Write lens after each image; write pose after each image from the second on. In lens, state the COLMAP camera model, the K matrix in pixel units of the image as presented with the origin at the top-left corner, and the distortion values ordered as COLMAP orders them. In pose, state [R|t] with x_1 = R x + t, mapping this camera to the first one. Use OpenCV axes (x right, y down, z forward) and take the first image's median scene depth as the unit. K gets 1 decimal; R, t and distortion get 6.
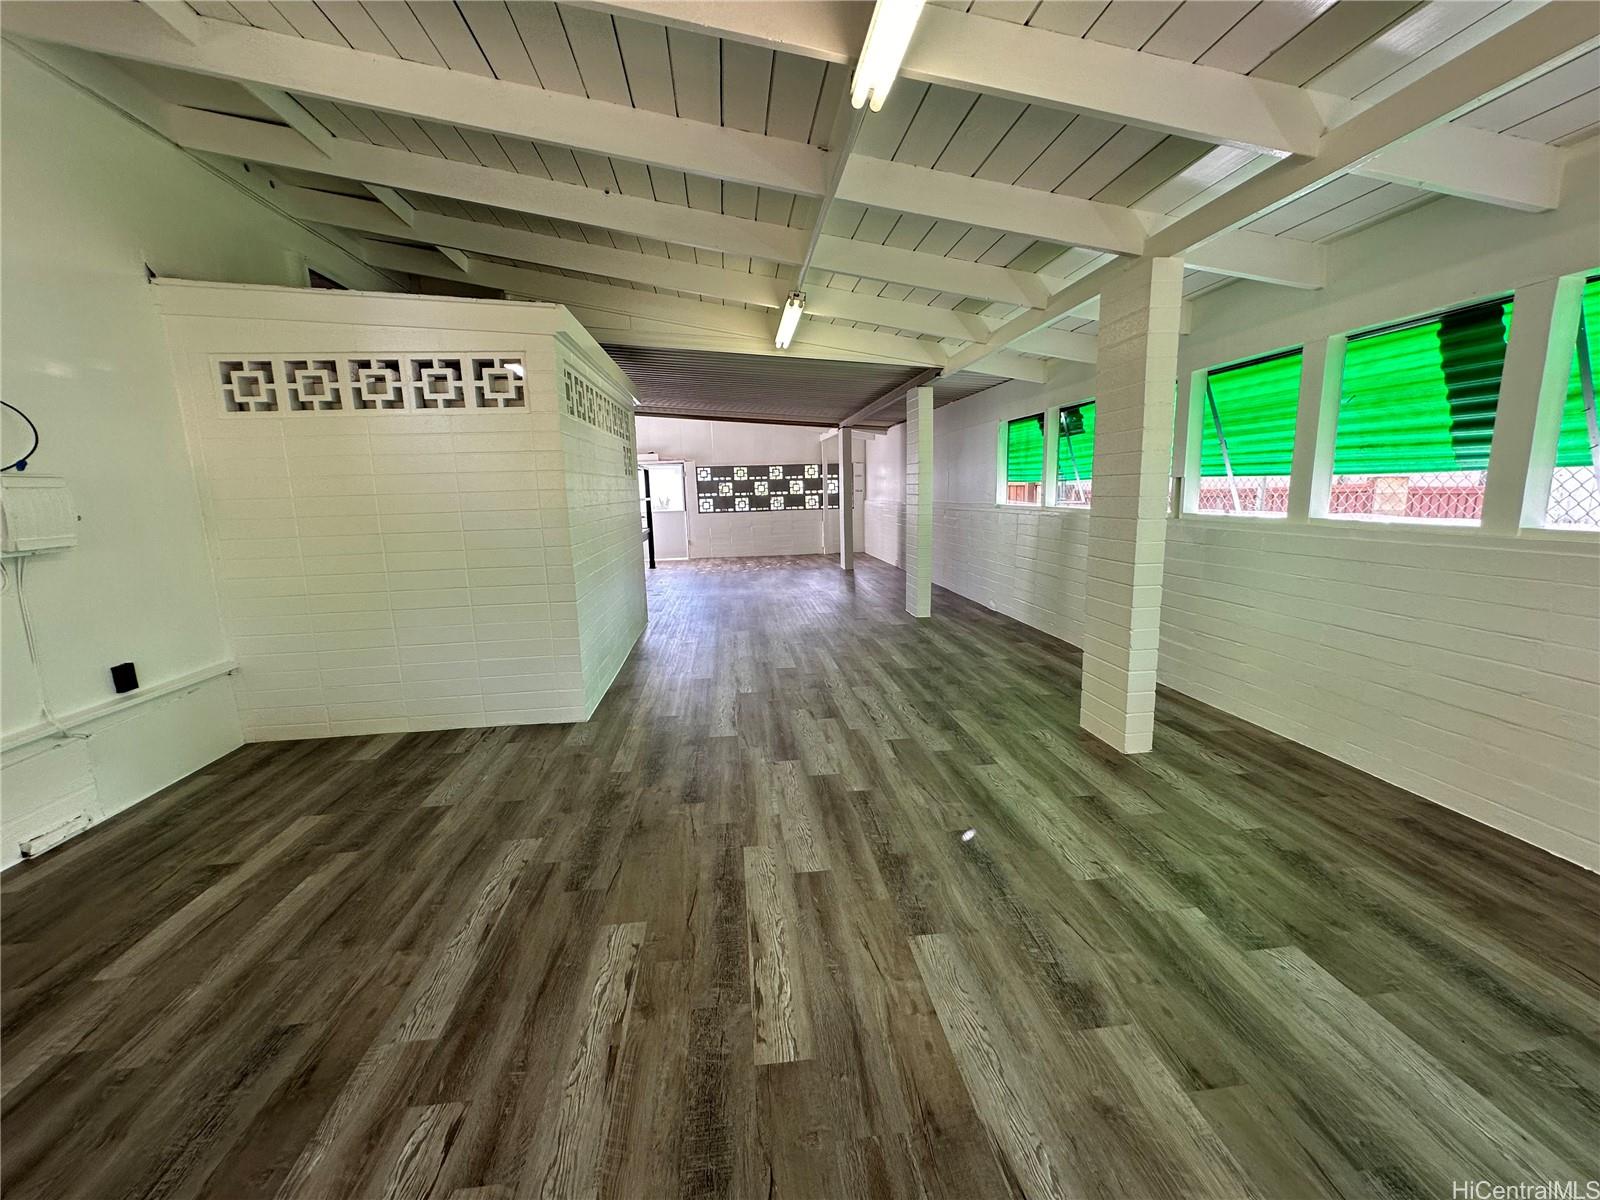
lens RADIAL K [[639.3, 0, 800.9], [0, 639.3, 595.8], [0, 0, 1]] dist [0.004538, 0.000584]
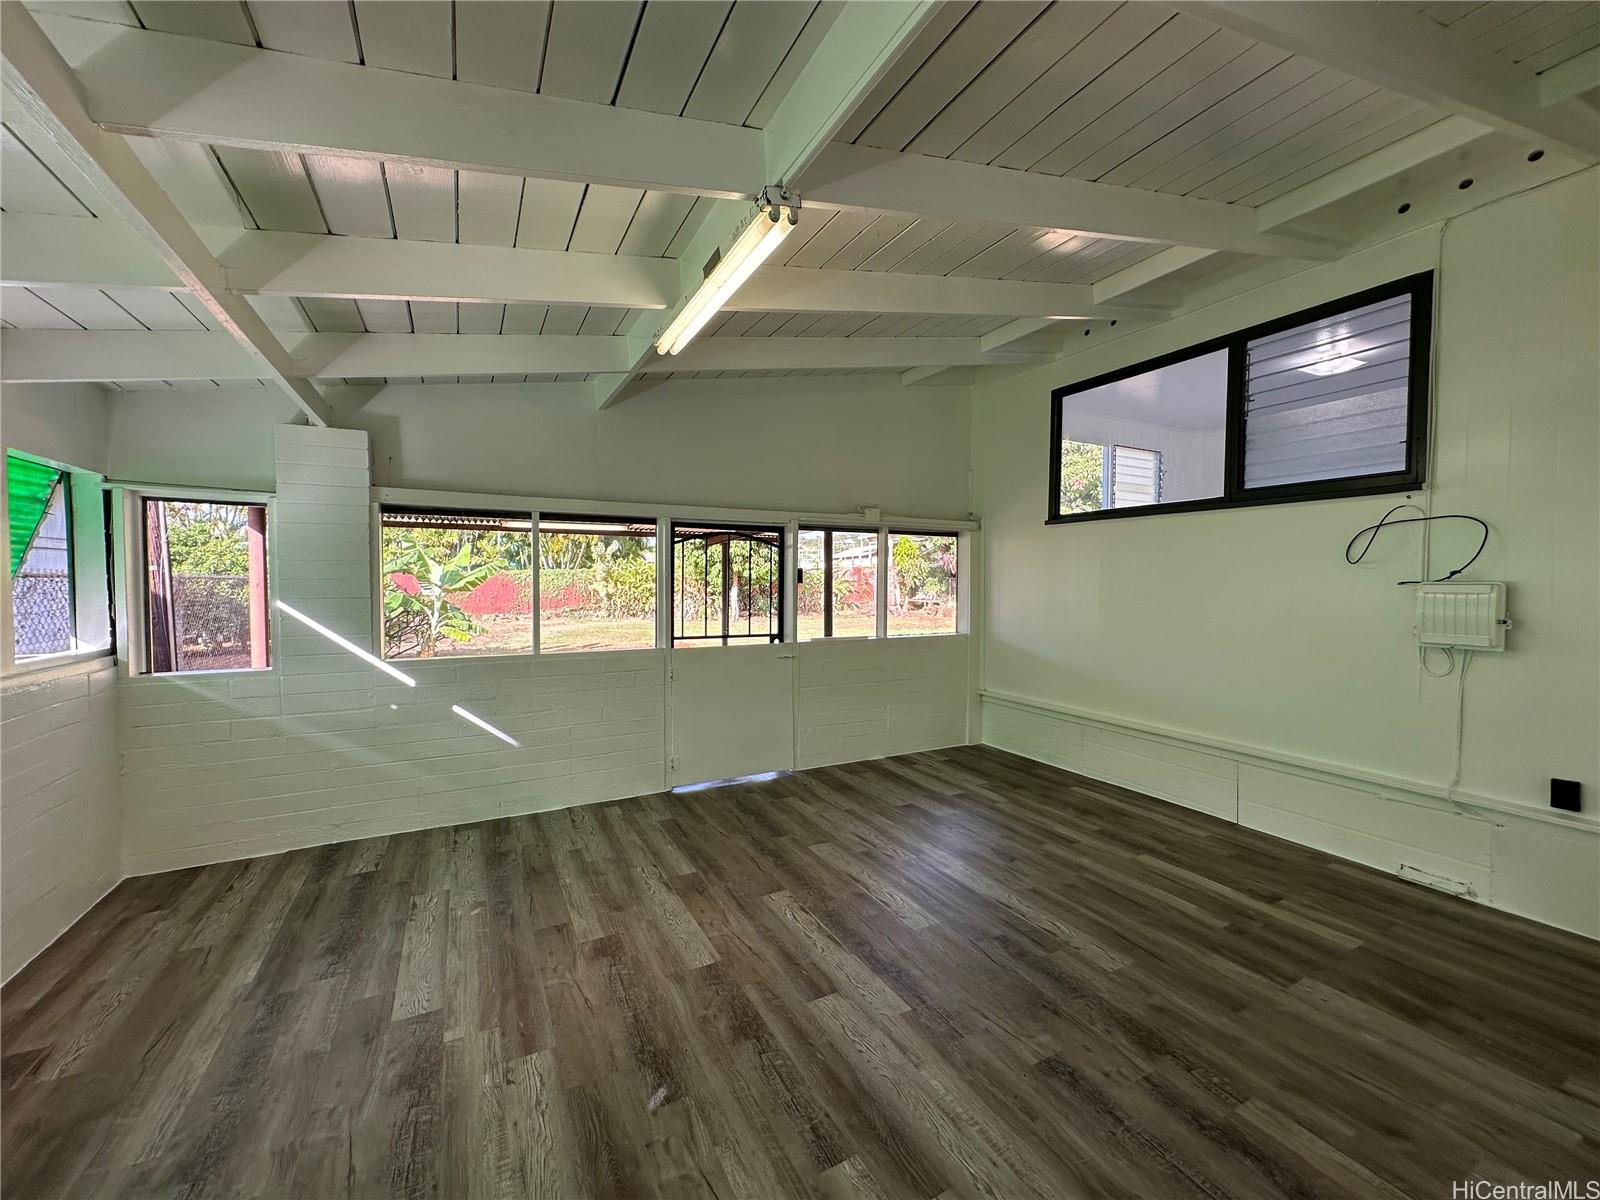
lens RADIAL K [[639.3, 0, 797.9], [0, 639.3, 606.1], [0, 0, 1]] dist [0.004538, 0.000584]
pose [[-0.931697, 0.040175, -0.361008, 0.398257], [-0.036674, 0.978382, 0.203528, -0.373222], [0.361381, 0.202866, -0.910082, 1.804547]]
